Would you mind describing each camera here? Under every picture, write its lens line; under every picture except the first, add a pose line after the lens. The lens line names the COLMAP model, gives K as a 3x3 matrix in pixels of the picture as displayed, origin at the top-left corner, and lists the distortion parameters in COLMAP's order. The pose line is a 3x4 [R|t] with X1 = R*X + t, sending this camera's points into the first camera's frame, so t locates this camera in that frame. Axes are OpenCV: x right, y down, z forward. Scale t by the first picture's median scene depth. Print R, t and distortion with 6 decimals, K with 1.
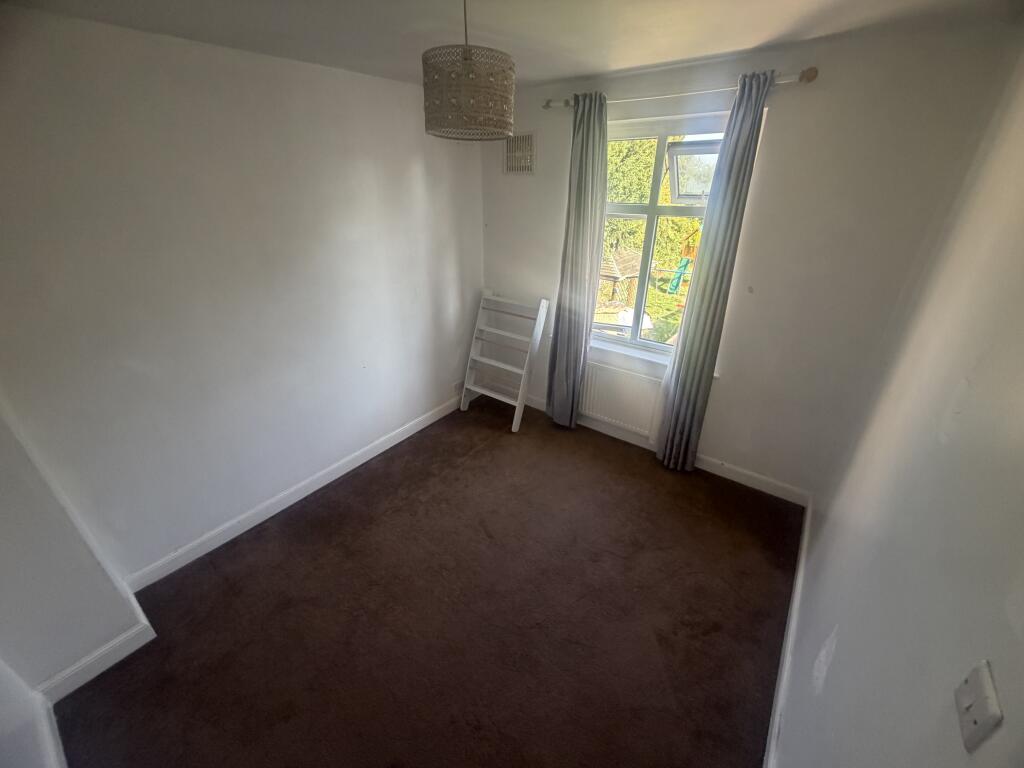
lens RADIAL K [[407.5, 0, 508.3], [0, 407.5, 383.7], [0, 0, 1]] dist [0.000828, 0.000006]
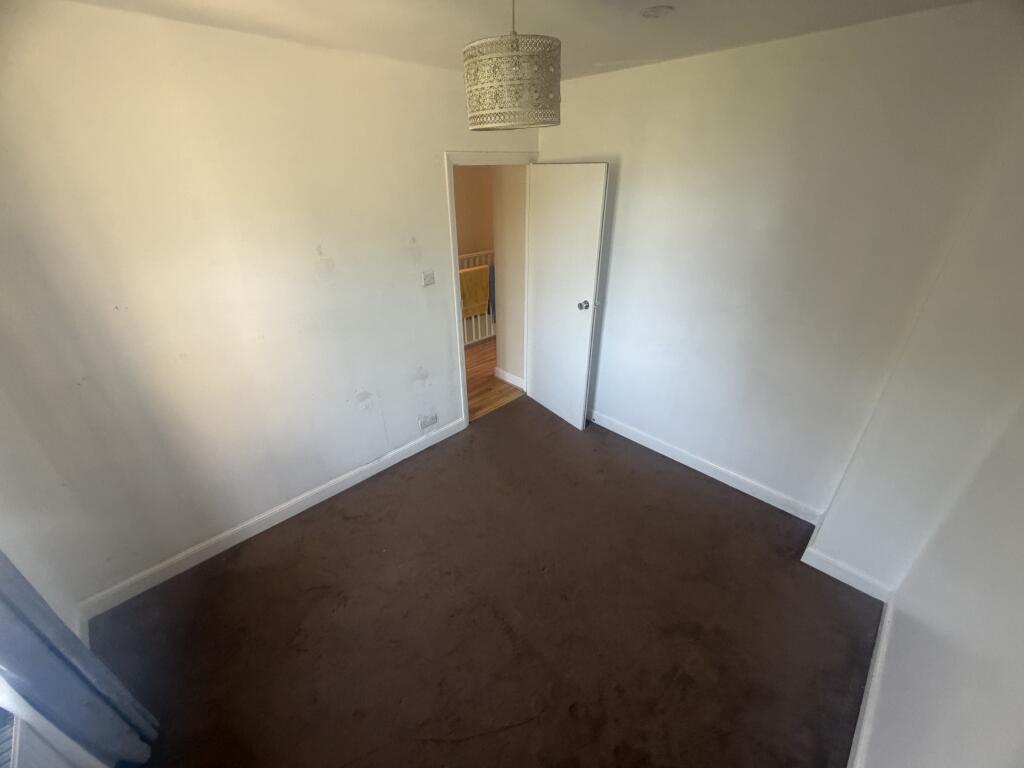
lens RADIAL K [[409.8, 0, 511.1], [0, 409.8, 381.2], [0, 0, 1]] dist [0.013066, 0.000110]
pose [[0.990444, 0.052395, -0.127572, 0.102026], [-0.052744, 0.998608, 0.000644, -0.060484], [0.127428, 0.006091, 0.991829, 0.126559]]
